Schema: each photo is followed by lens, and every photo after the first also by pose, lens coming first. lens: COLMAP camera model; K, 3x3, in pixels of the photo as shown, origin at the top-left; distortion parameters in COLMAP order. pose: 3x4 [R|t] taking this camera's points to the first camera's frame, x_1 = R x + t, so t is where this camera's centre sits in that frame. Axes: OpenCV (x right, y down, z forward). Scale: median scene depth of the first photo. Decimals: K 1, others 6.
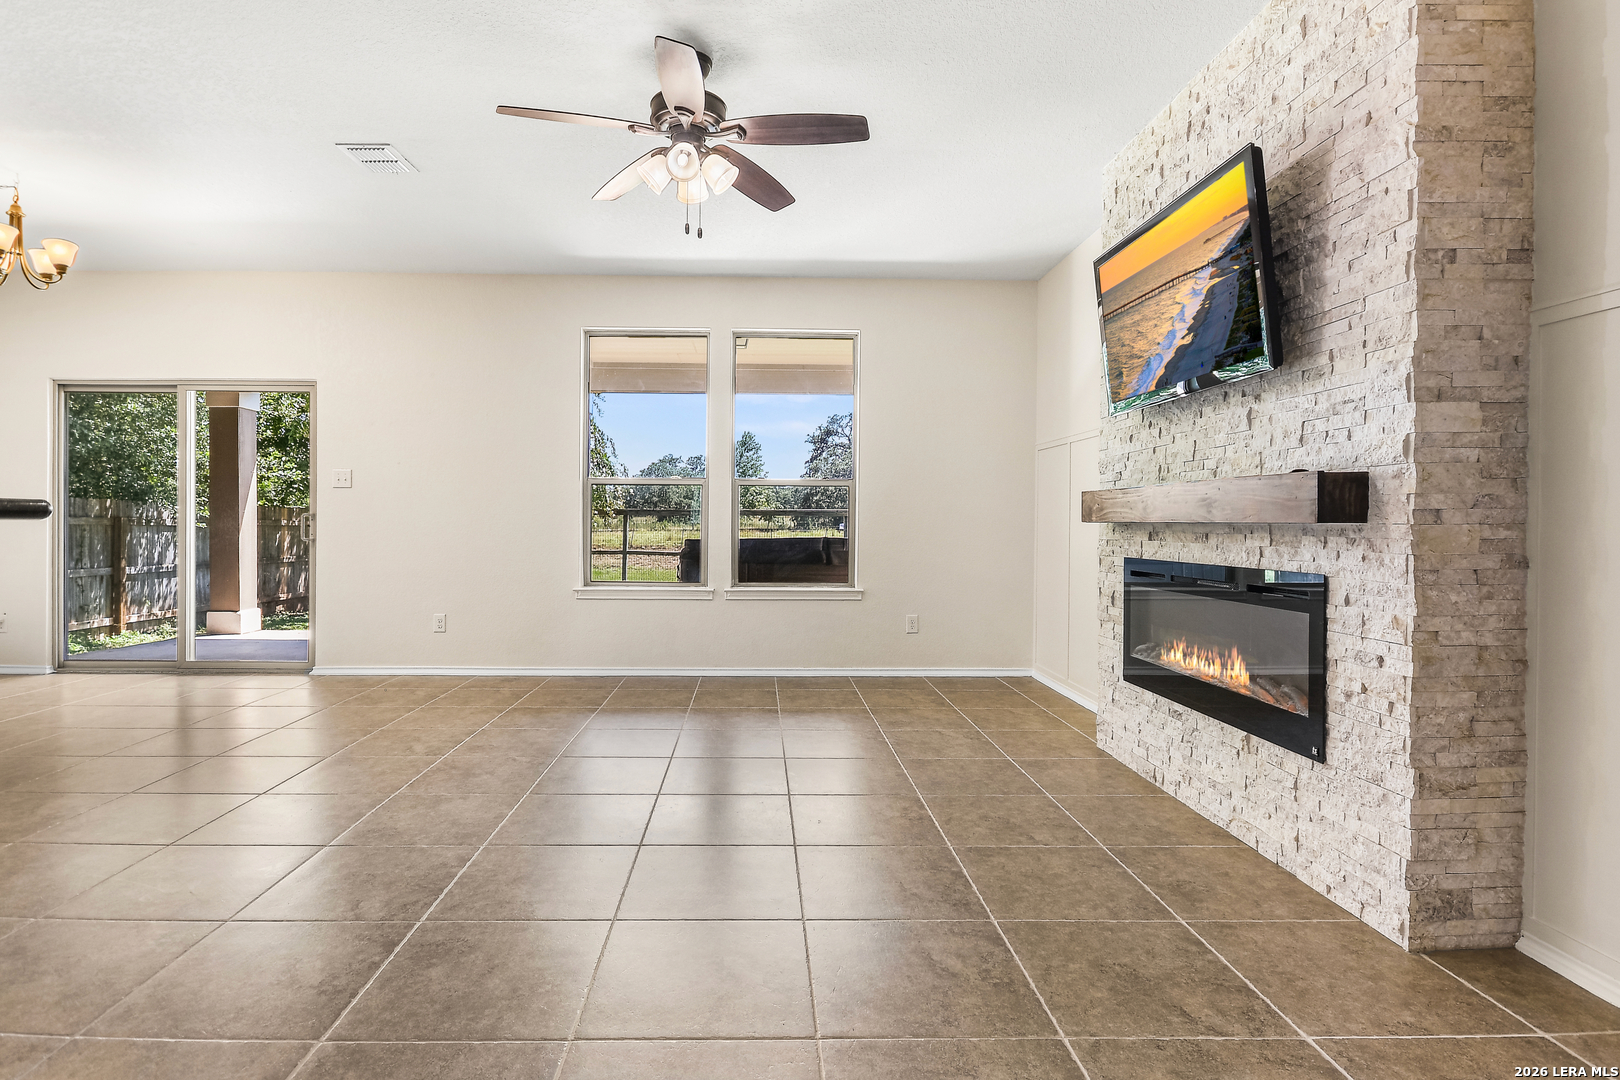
lens RADIAL K [[814.9, 0, 779.5], [0, 814.9, 550.5], [0, 0, 1]] dist [-0.003580, -0.001542]
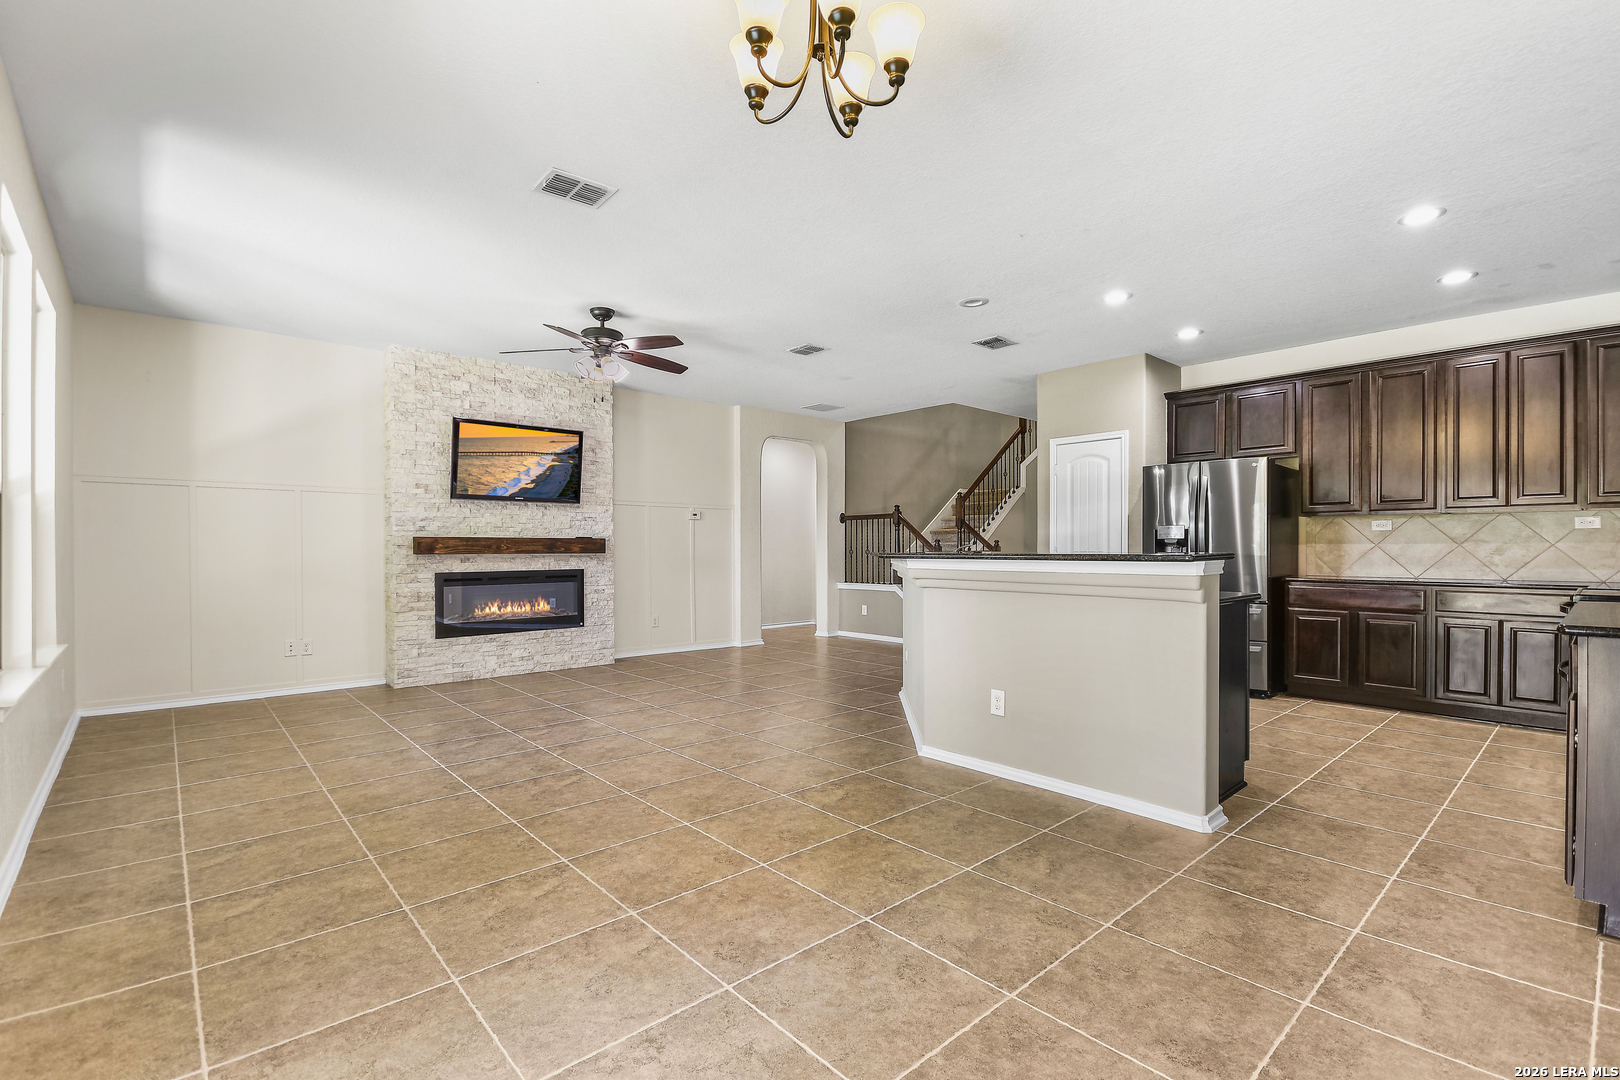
lens RADIAL K [[715.3, 0, 816.1], [0, 715.3, 546.4], [0, 0, 1]] dist [0.008813, -0.000278]
pose [[-0.642174, -0.005572, 0.766539, -1.685368], [0.022029, 0.999426, 0.025719, -0.089671], [-0.766243, 0.033402, -0.641683, 1.676160]]
